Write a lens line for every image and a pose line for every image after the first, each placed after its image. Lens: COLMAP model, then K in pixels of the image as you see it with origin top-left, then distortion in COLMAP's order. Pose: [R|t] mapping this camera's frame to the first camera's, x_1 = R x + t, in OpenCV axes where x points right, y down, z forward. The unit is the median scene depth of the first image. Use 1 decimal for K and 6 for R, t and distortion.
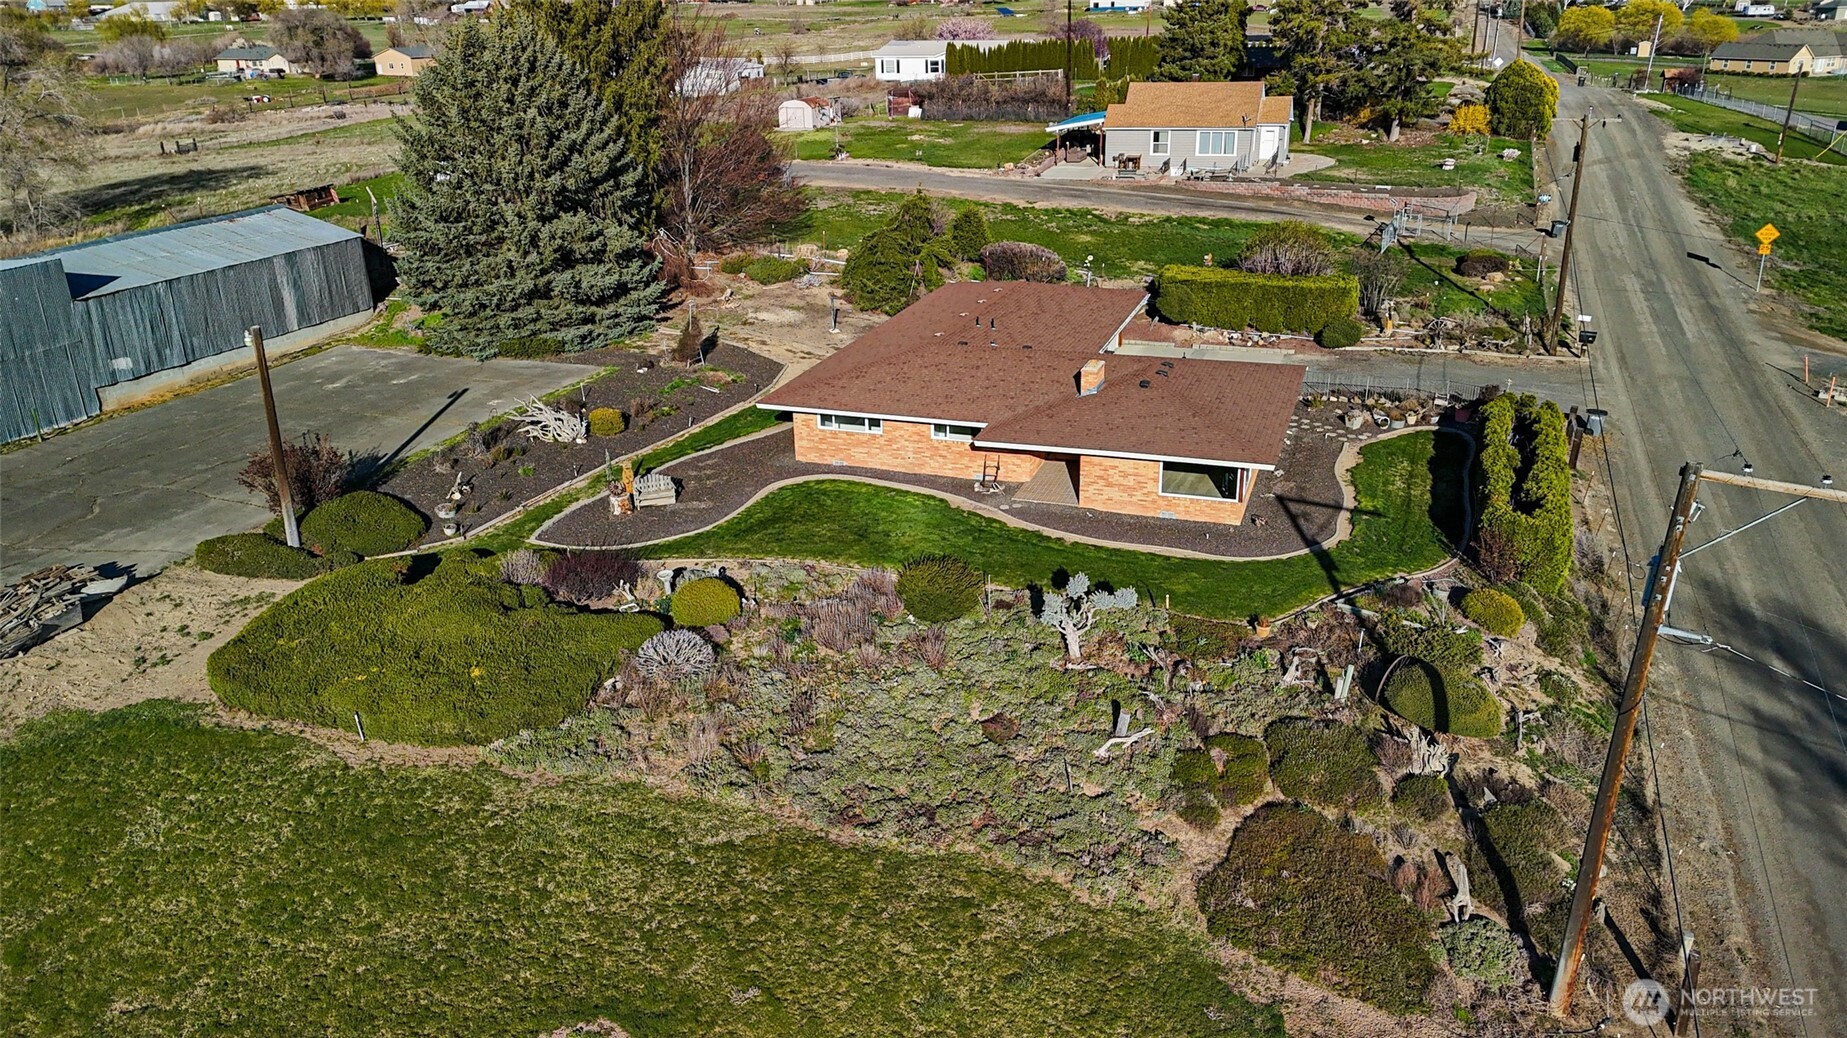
lens RADIAL K [[1349.8, 0, 930.2], [0, 1349.8, 515.8], [0, 0, 1]] dist [0.120524, -0.171771]
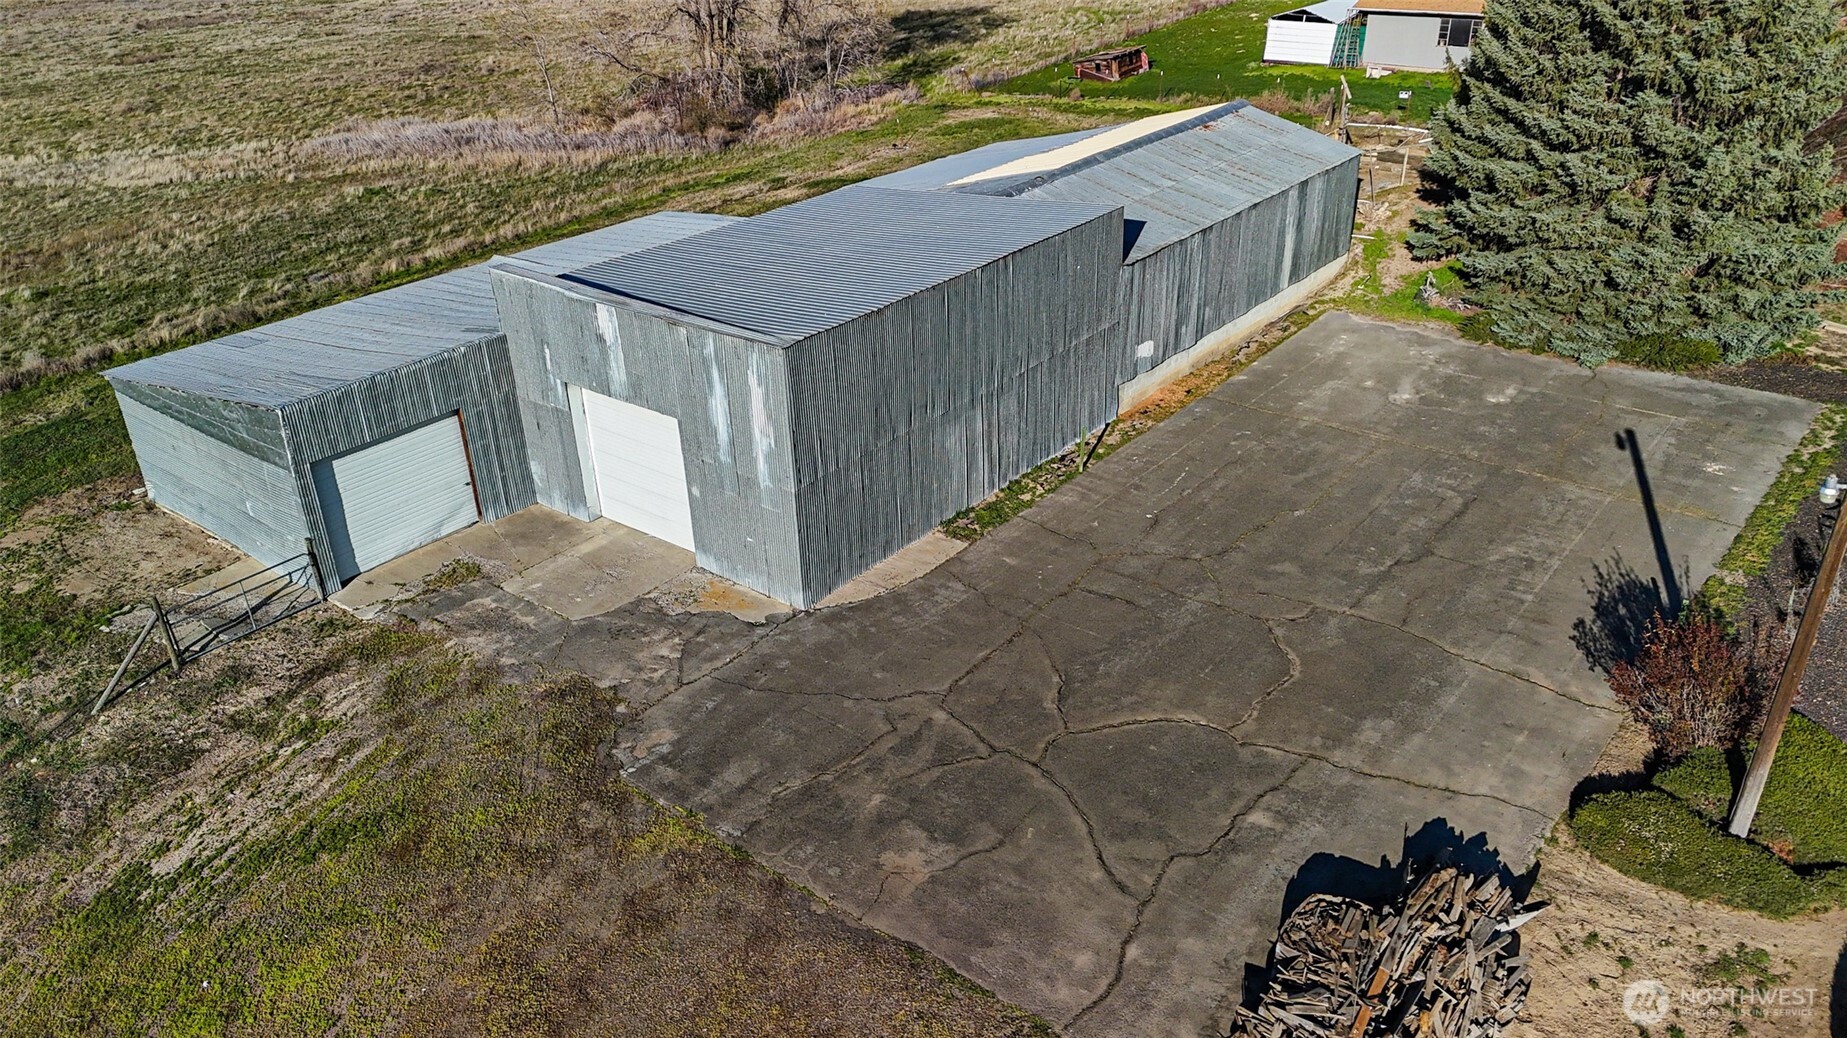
lens RADIAL K [[1348.8, 0, 923.5], [0, 1348.8, 519.0], [0, 0, 1]] dist [0.088523, -0.080182]
pose [[0.942287, 0.148195, -0.300221, -0.594351], [-0.110384, 0.984078, 0.139304, -0.137201], [0.316085, -0.098124, 0.943643, 0.362639]]
